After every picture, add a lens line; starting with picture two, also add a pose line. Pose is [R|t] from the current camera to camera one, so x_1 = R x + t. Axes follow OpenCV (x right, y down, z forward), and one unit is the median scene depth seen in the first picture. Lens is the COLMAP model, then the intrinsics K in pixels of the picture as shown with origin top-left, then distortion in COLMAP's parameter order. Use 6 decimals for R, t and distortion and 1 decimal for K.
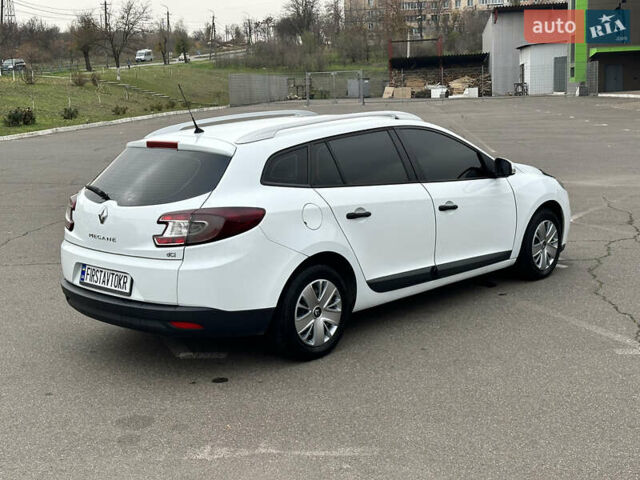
lens RADIAL K [[892.7, 0, 321.6], [0, 892.7, 242.9], [0, 0, 1]] dist [0.125641, 0.000000]
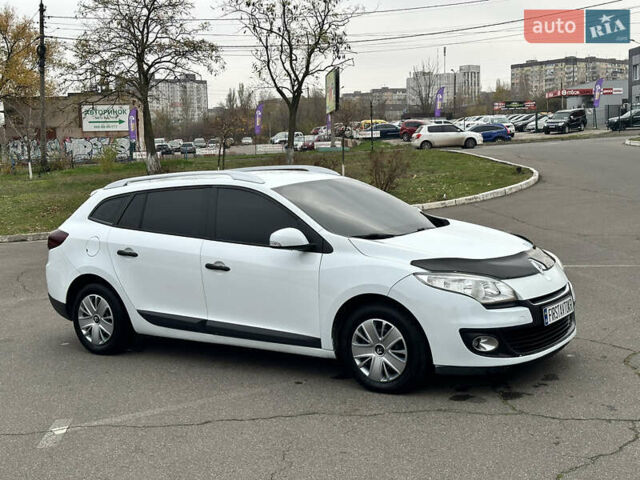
lens RADIAL K [[892.7, 0, 320.0], [0, 892.7, 237.7], [0, 0, 1]] dist [0.125641, 0.000000]
pose [[0.148224, 0.120679, -0.981563, 1.273837], [-0.142567, 0.984767, 0.099545, -0.210610], [0.978624, 0.125184, 0.163171, 1.039977]]
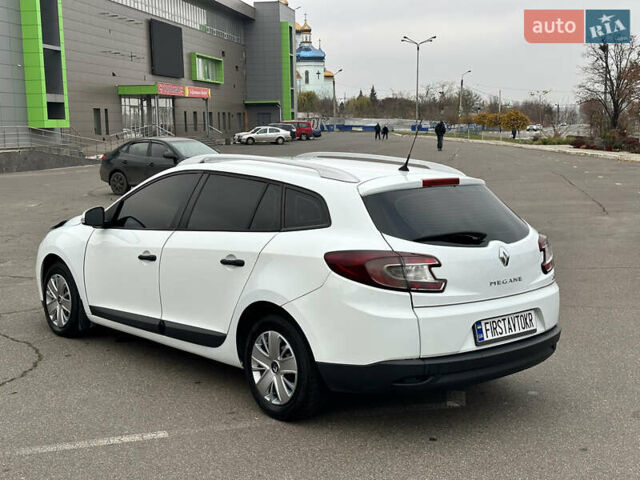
lens RADIAL K [[996.1, 0, 321.3], [0, 996.1, 238.2], [0, 0, 1]] dist [0.261572, 0.000000]
pose [[0.054583, -0.100074, 0.993482, -1.172303], [0.172026, 0.981030, 0.089368, -0.160075], [-0.983579, 0.166027, 0.070763, 1.021983]]
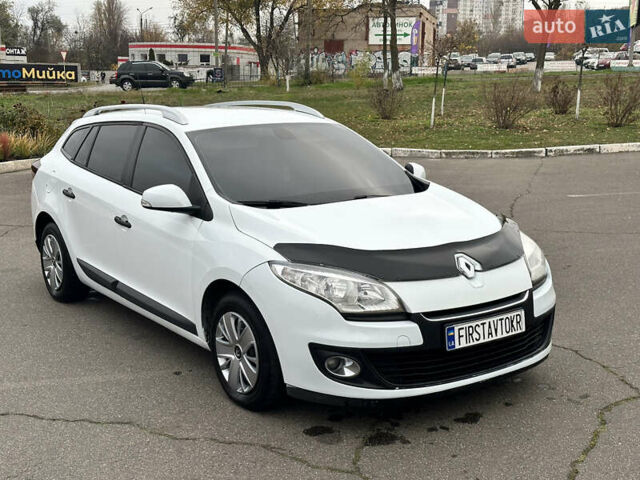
lens RADIAL K [[892.7, 0, 315.6], [0, 892.7, 240.9], [0, 0, 1]] dist [0.125641, 0.000000]
pose [[-0.198282, 0.212394, -0.956856, 1.029665], [-0.166261, 0.954803, 0.246392, -0.293104], [0.965941, 0.207943, -0.154007, 1.449840]]
